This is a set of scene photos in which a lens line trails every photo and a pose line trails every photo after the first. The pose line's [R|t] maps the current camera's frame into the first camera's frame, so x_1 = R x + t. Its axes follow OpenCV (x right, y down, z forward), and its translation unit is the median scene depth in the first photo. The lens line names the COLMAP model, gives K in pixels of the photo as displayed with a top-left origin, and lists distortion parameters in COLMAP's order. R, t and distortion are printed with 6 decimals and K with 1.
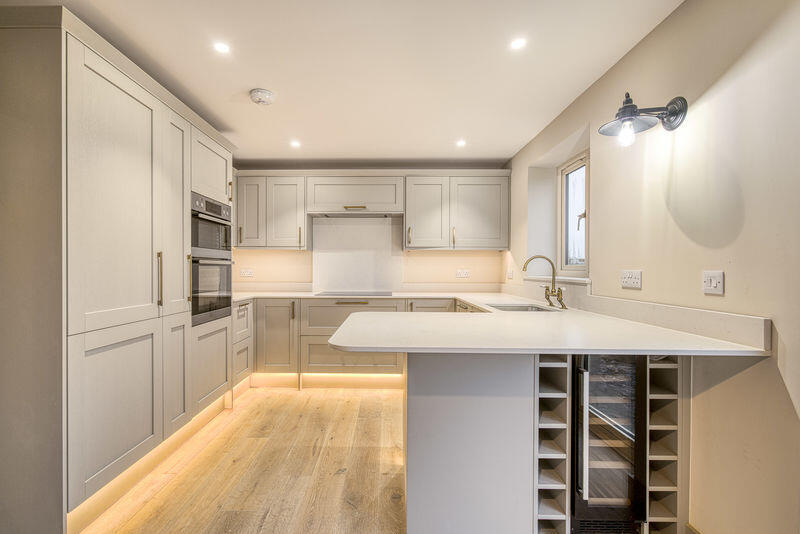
lens RADIAL K [[357.3, 0, 381.0], [0, 357.3, 270.6], [0, 0, 1]] dist [-0.000428, 0.000063]
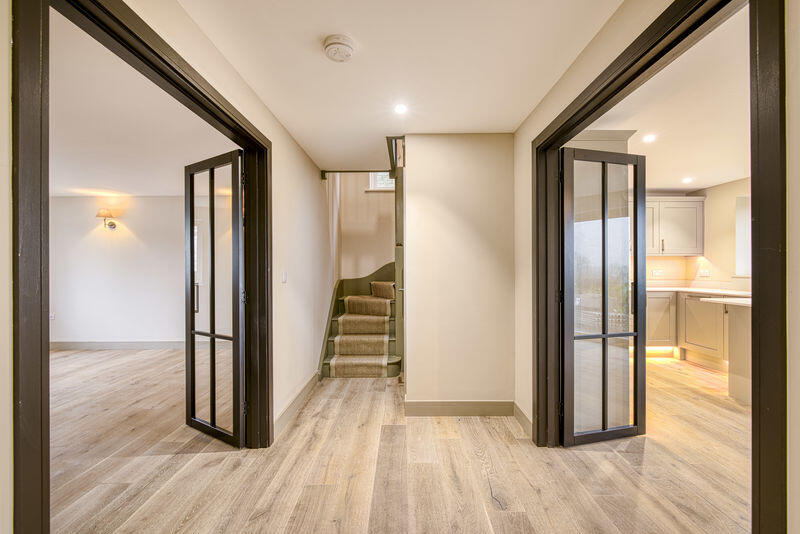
lens RADIAL K [[341.9, 0, 401.4], [0, 341.9, 268.6], [0, 0, 1]] dist [-0.000609, 0.000360]
pose [[0.999817, -0.004030, 0.018695, -0.956278], [0.004063, 0.999990, -0.001722, -0.013008], [-0.018688, 0.001798, 0.999824, -0.329056]]
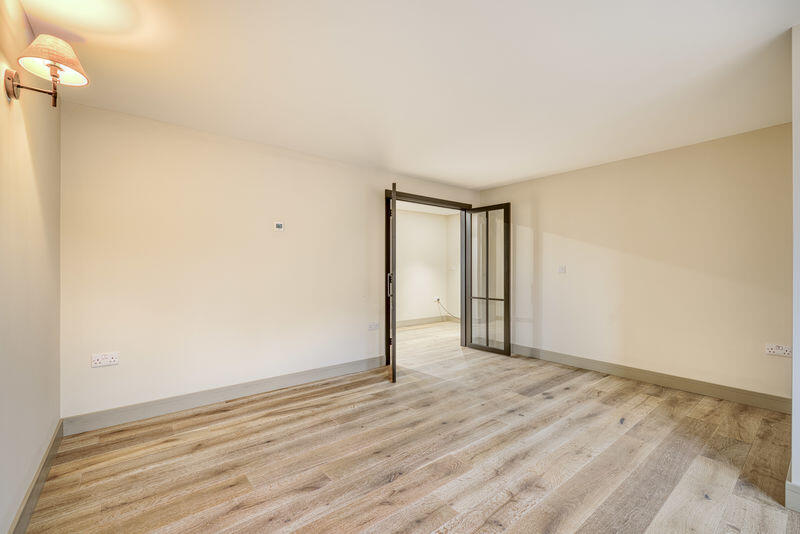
lens RADIAL K [[341.9, 0, 401.4], [0, 341.9, 268.6], [0, 0, 1]] dist [-0.000609, 0.000360]
pose [[-0.640272, -0.002341, 0.768144, -2.305398], [0.003675, 0.999975, 0.006111, -0.003064], [-0.768139, 0.006736, -0.640248, 1.218037]]
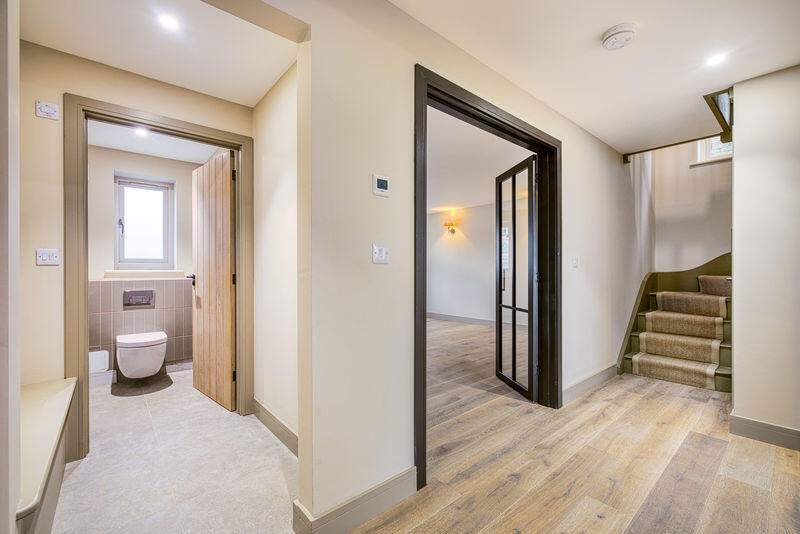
lens RADIAL K [[341.9, 0, 401.4], [0, 341.9, 268.6], [0, 0, 1]] dist [-0.000609, 0.000360]
pose [[0.671890, -0.000626, -0.740651, -0.864323], [-0.003878, 0.999983, -0.004363, 0.028783], [0.740641, 0.005803, 0.671876, -0.437893]]
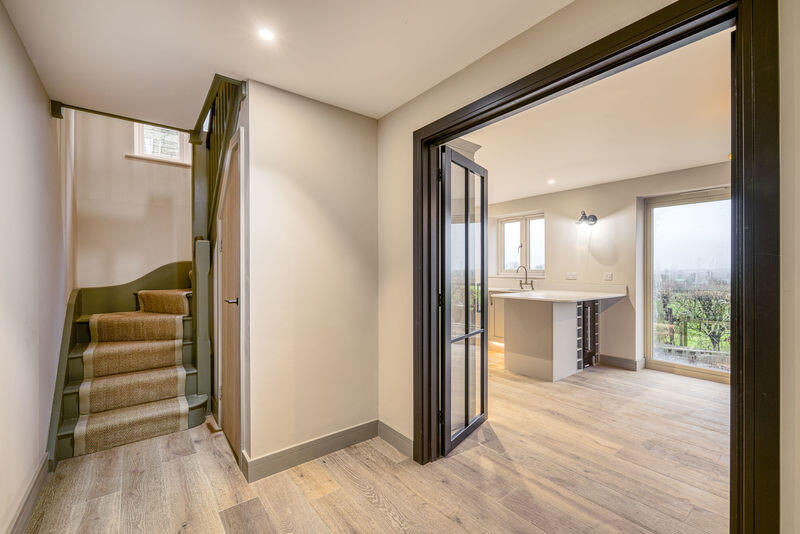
lens RADIAL K [[341.9, 0, 401.4], [0, 341.9, 268.6], [0, 0, 1]] dist [-0.000609, 0.000360]
pose [[0.772102, -0.001169, 0.635497, -1.111611], [0.005281, 0.999976, -0.004577, -0.015069], [-0.635477, 0.006890, 0.772089, -0.096202]]
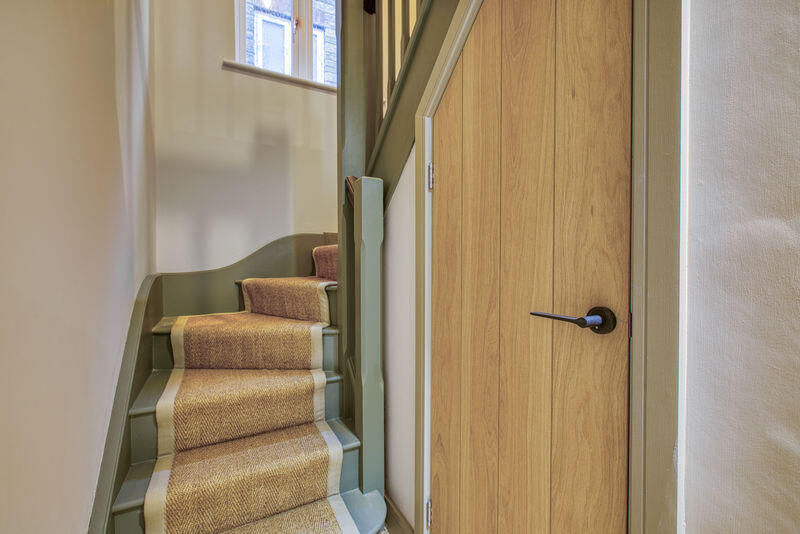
lens RADIAL K [[341.4, 0, 400.0], [0, 341.4, 265.1], [0, 0, 1]] dist [0.000126, 0.000281]
pose [[0.872306, -0.006858, 0.488912, -1.125567], [0.002665, 0.999953, 0.009270, 0.013336], [-0.488952, -0.006783, 0.872284, 0.532699]]
